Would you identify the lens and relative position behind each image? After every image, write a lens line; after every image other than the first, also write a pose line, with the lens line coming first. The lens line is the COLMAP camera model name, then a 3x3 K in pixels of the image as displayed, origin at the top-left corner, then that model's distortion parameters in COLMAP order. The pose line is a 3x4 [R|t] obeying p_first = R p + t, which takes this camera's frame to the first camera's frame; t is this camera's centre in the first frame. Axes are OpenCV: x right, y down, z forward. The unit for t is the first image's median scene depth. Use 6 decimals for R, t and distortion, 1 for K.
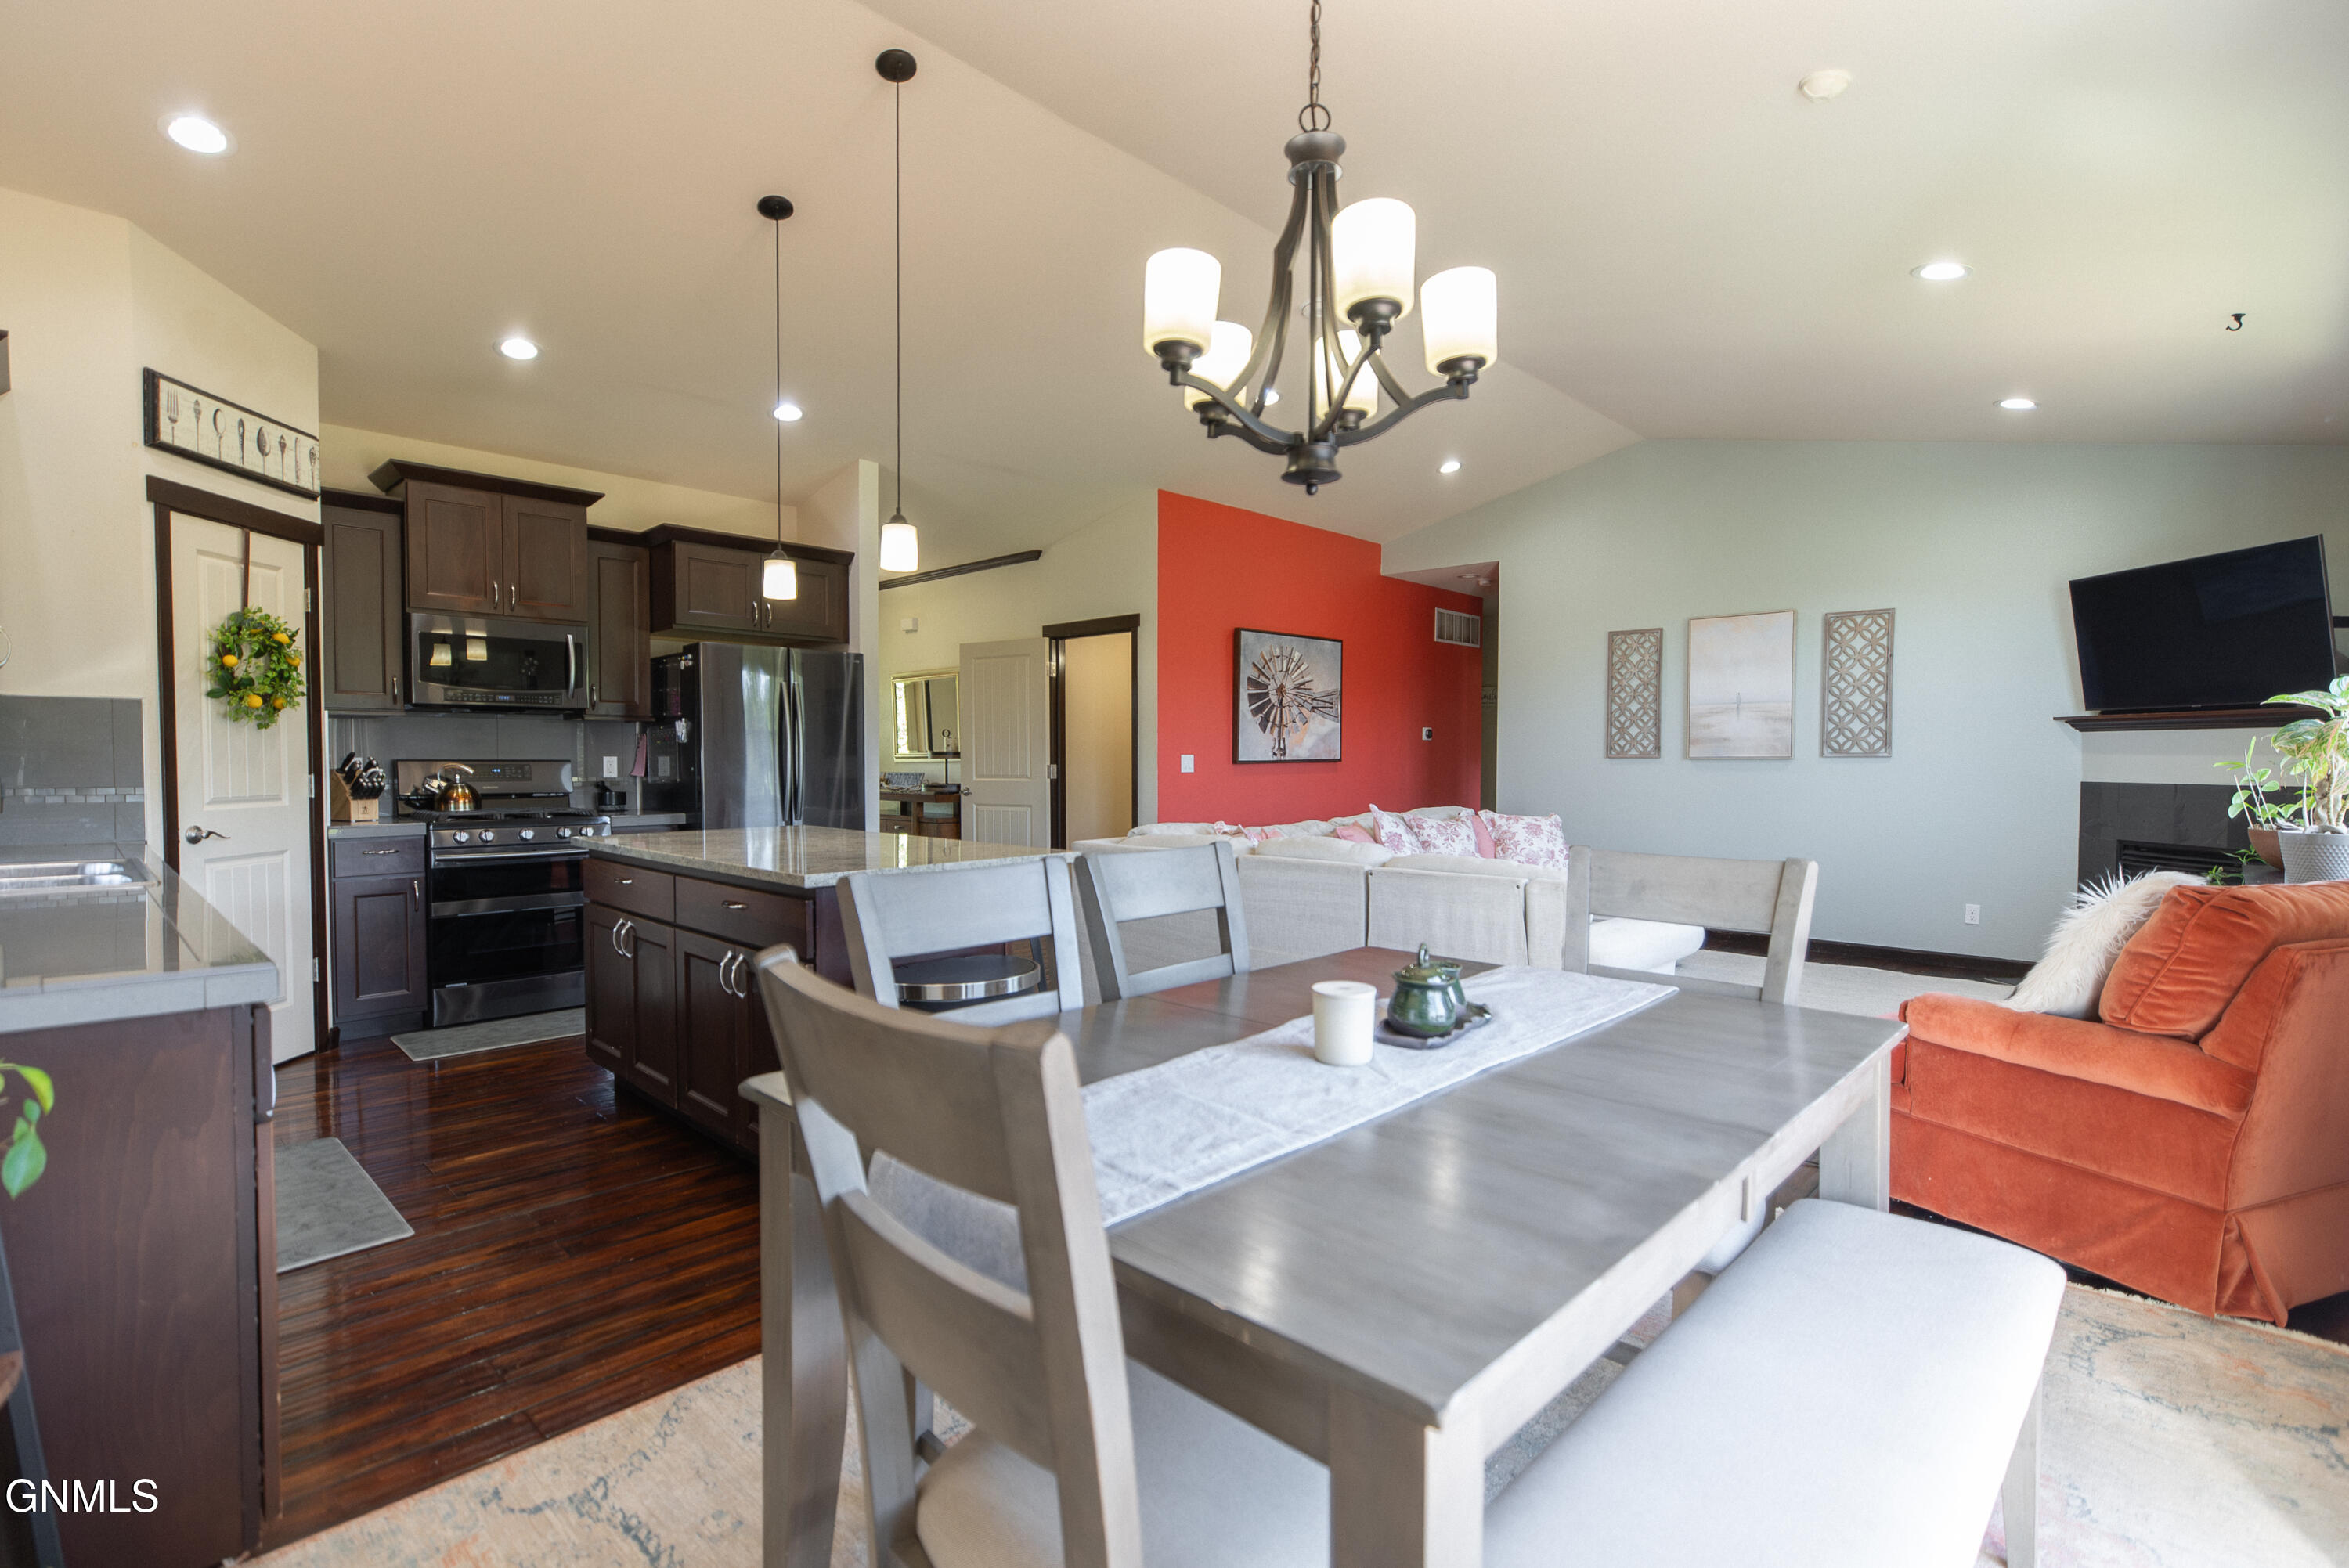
lens RADIAL K [[1091.9, 0, 1148.8], [0, 1091.9, 788.7], [0, 0, 1]] dist [-0.000539, 0.001135]
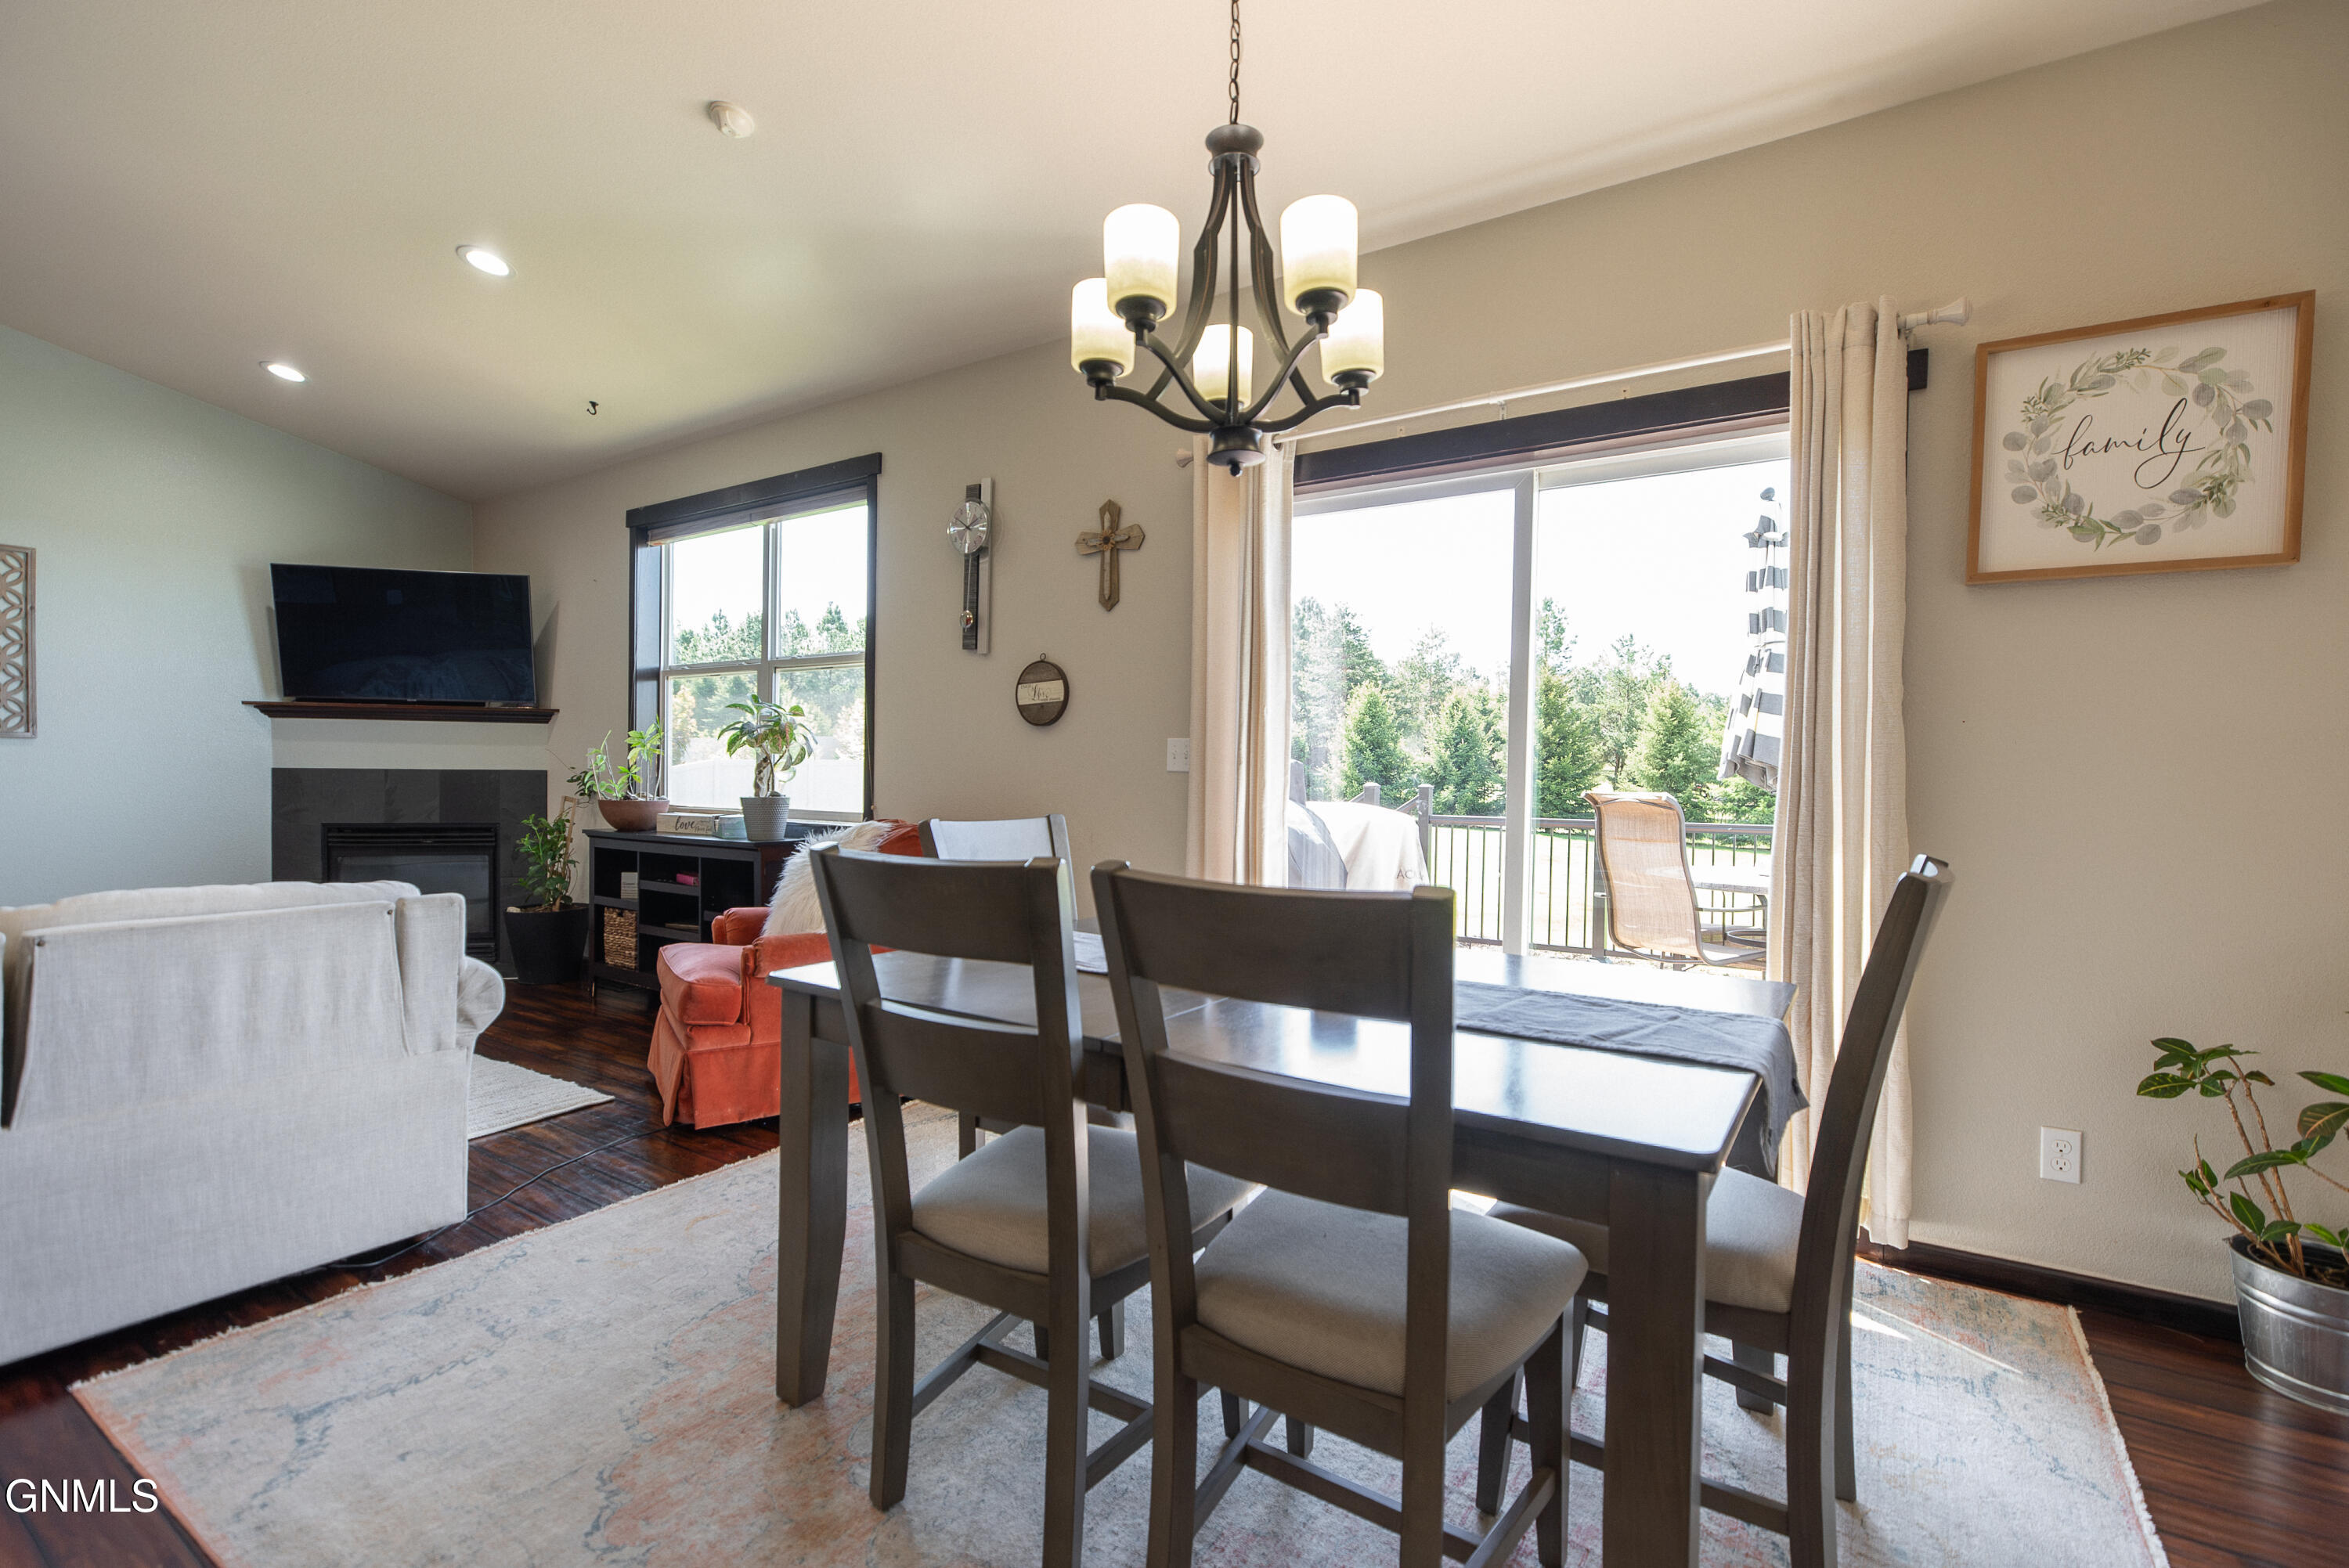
lens RADIAL K [[1060.8, 0, 1183.3], [0, 1060.8, 786.7], [0, 0, 1]] dist [-0.002769, 0.001771]
pose [[-0.188048, -0.021398, 0.981927, -0.219713], [0.016719, 0.999548, 0.024984, 0.000555], [-0.982018, 0.021115, -0.187605, 0.327994]]
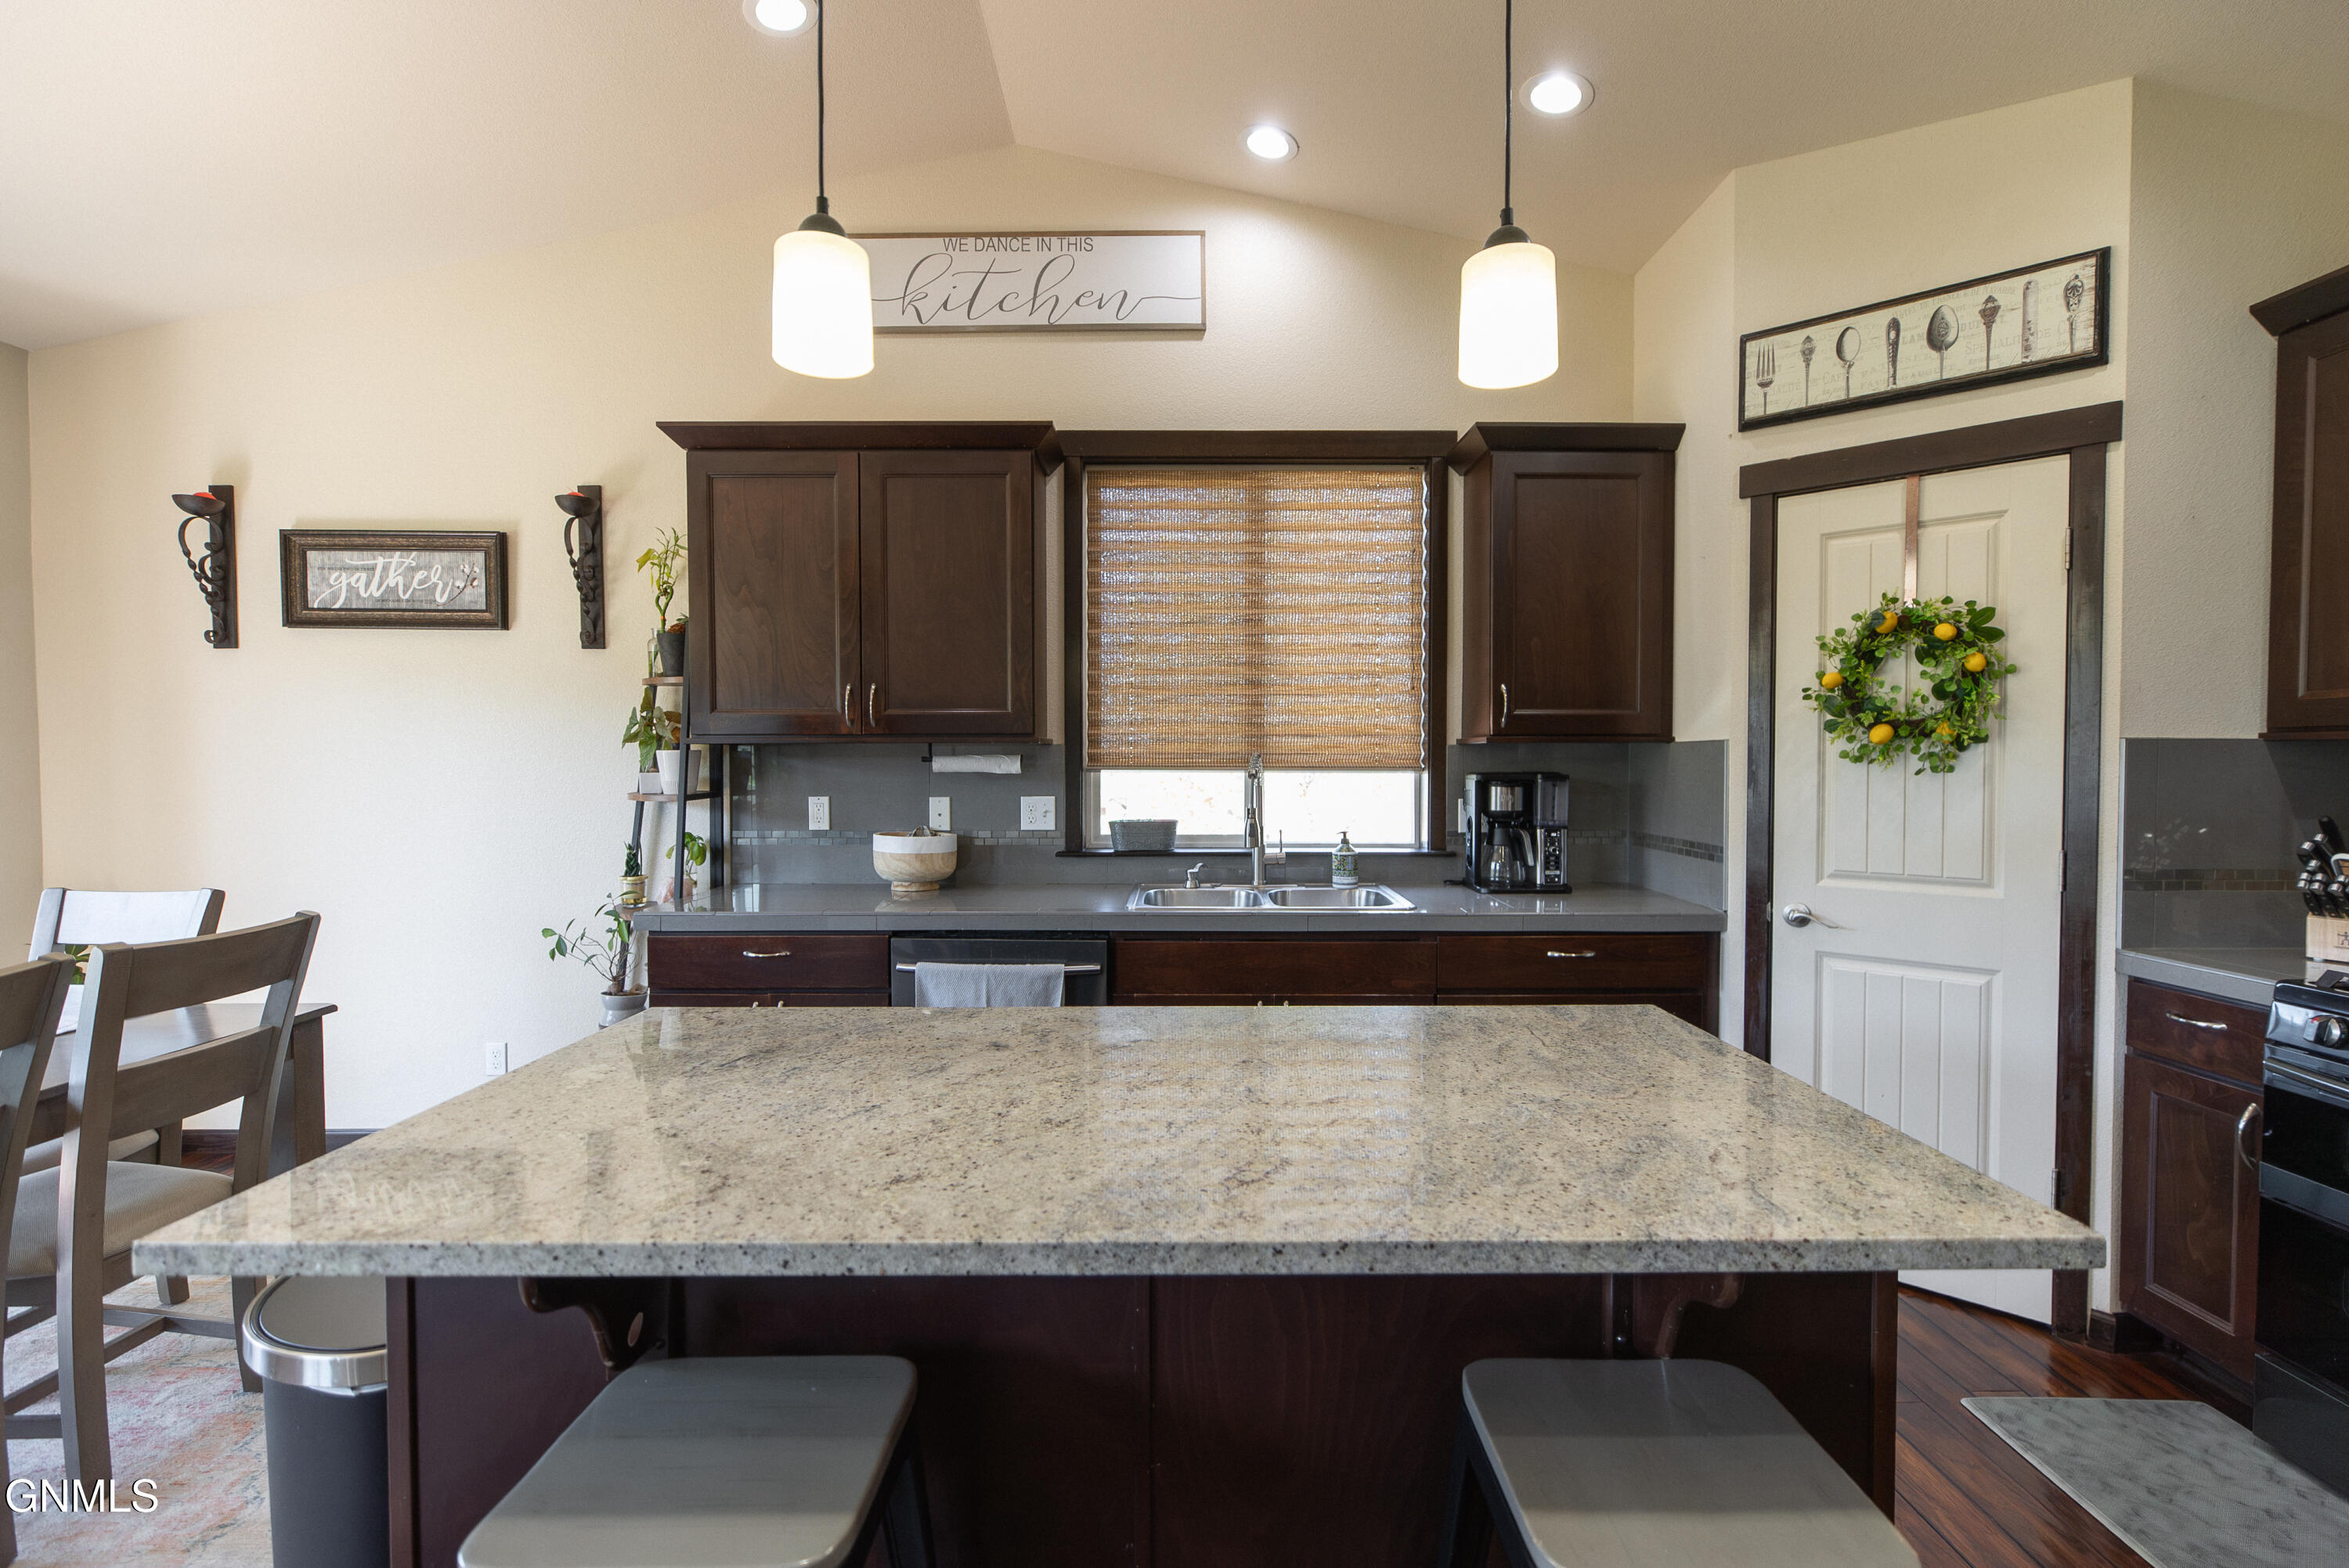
lens RADIAL K [[1053.7, 0, 1181.9], [0, 1053.7, 784.1], [0, 0, 1]] dist [-0.005154, 0.000622]
pose [[-0.705770, 0.015688, -0.708267, -0.031002], [-0.022885, 0.998728, 0.044926, -0.041152], [0.708071, 0.047916, -0.704514, 0.693826]]
